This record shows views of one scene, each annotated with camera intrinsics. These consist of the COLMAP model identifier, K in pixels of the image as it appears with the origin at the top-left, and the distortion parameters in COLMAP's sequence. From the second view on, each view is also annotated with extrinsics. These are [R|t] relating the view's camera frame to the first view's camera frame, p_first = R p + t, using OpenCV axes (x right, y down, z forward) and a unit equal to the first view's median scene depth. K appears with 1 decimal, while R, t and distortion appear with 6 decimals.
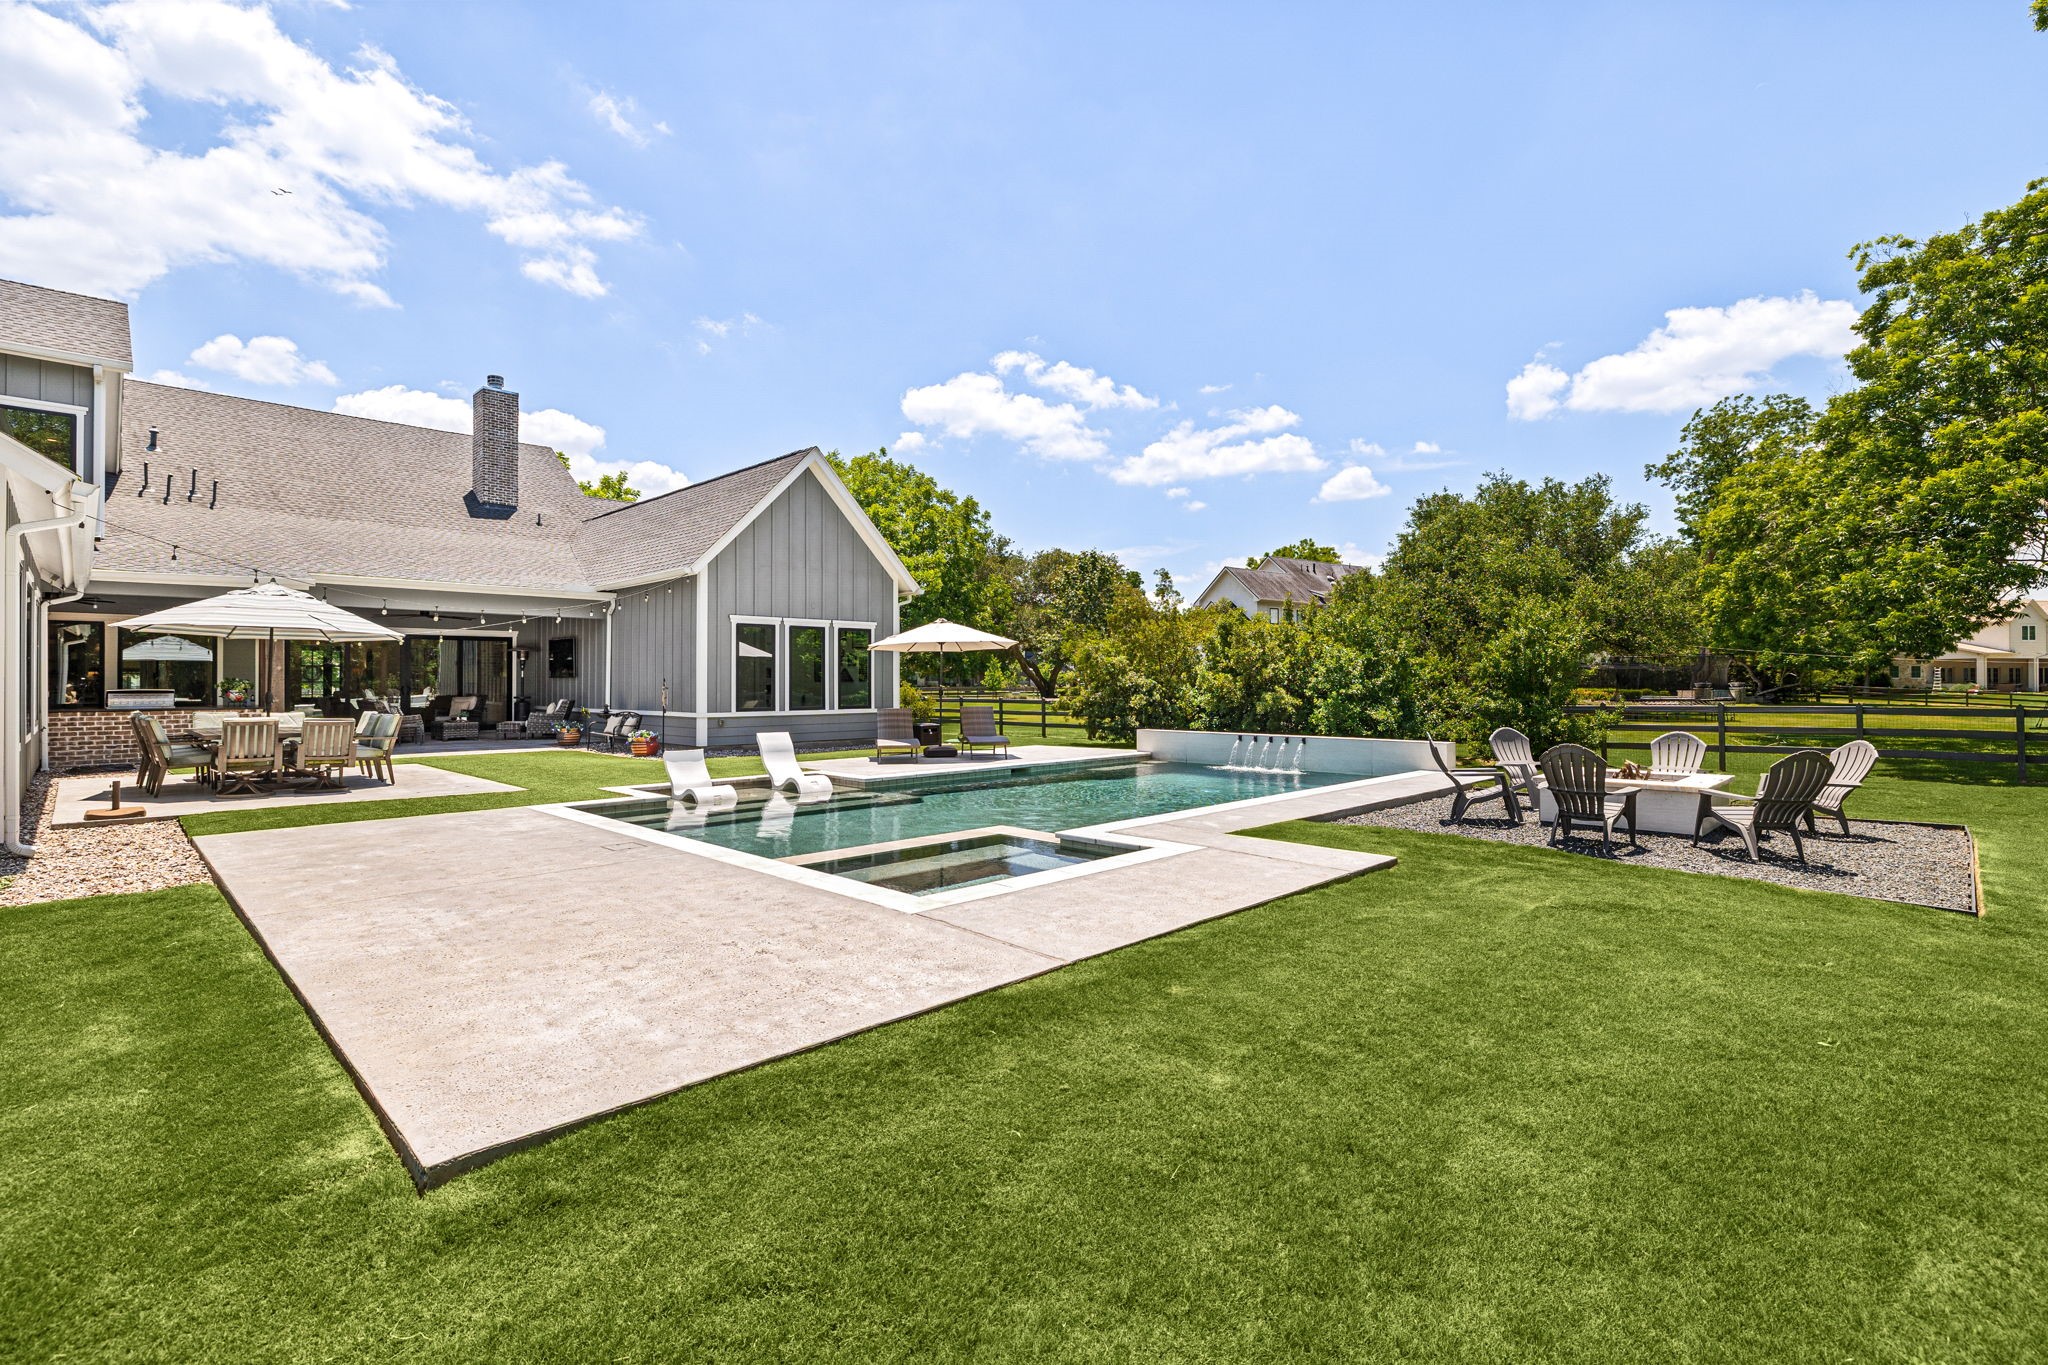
lens RADIAL K [[958.7, 0, 1014.7], [0, 958.7, 684.1], [0, 0, 1]] dist [-0.001107, -0.000174]
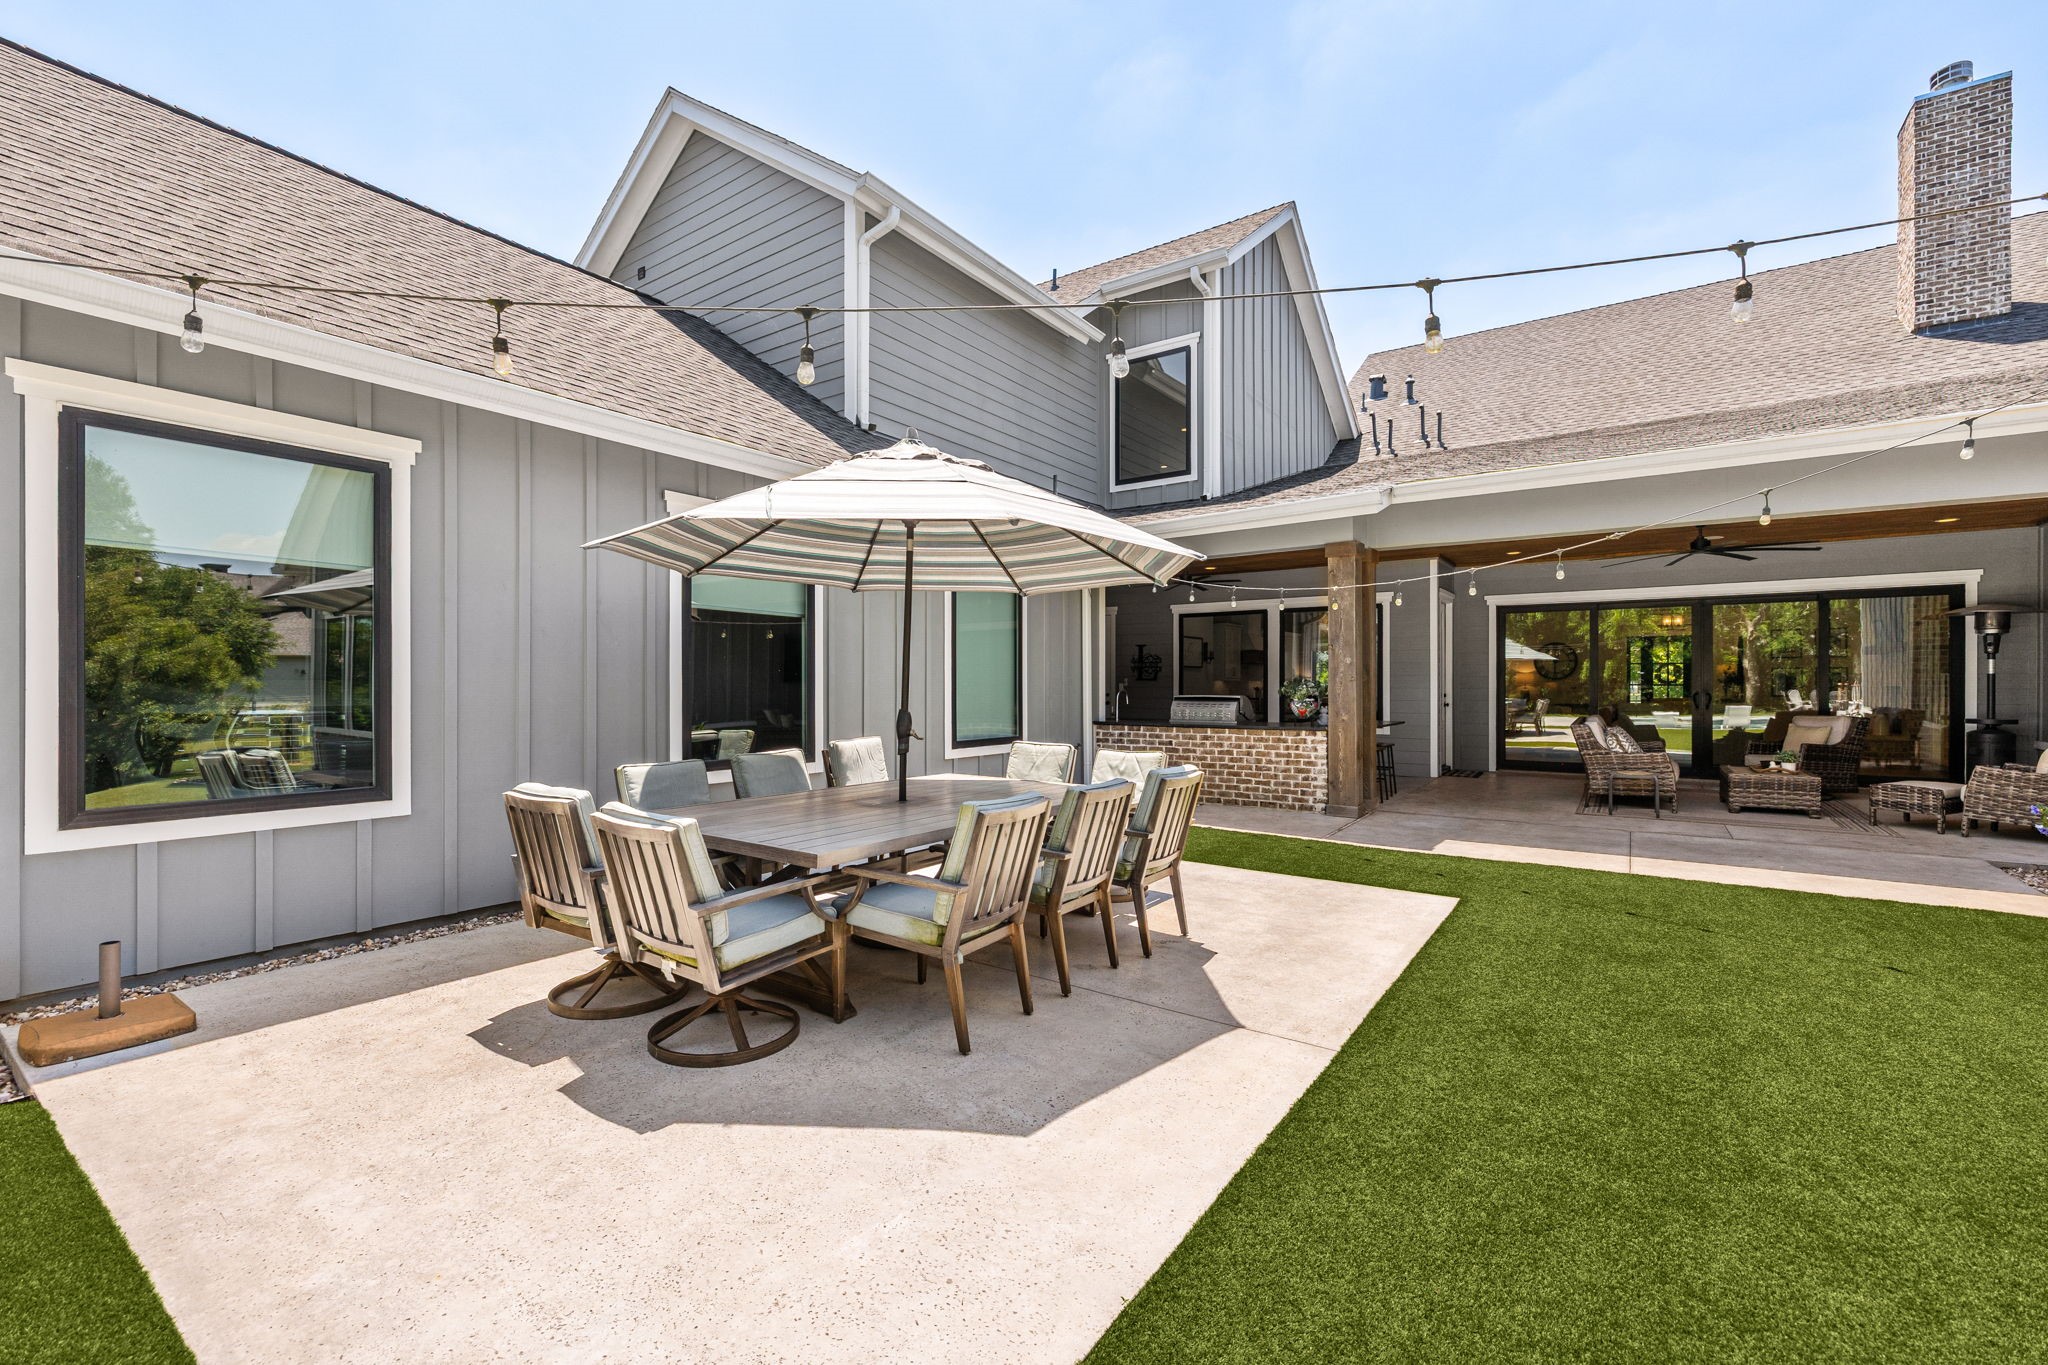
lens RADIAL K [[849.4, 0, 1019.3], [0, 849.4, 689.8], [0, 0, 1]] dist [0.003277, -0.000342]
pose [[0.168564, 0.004272, -0.985681, -0.209947], [-0.002434, 0.999989, 0.003918, -0.000441], [0.985688, 0.001739, 0.168572, 0.506077]]
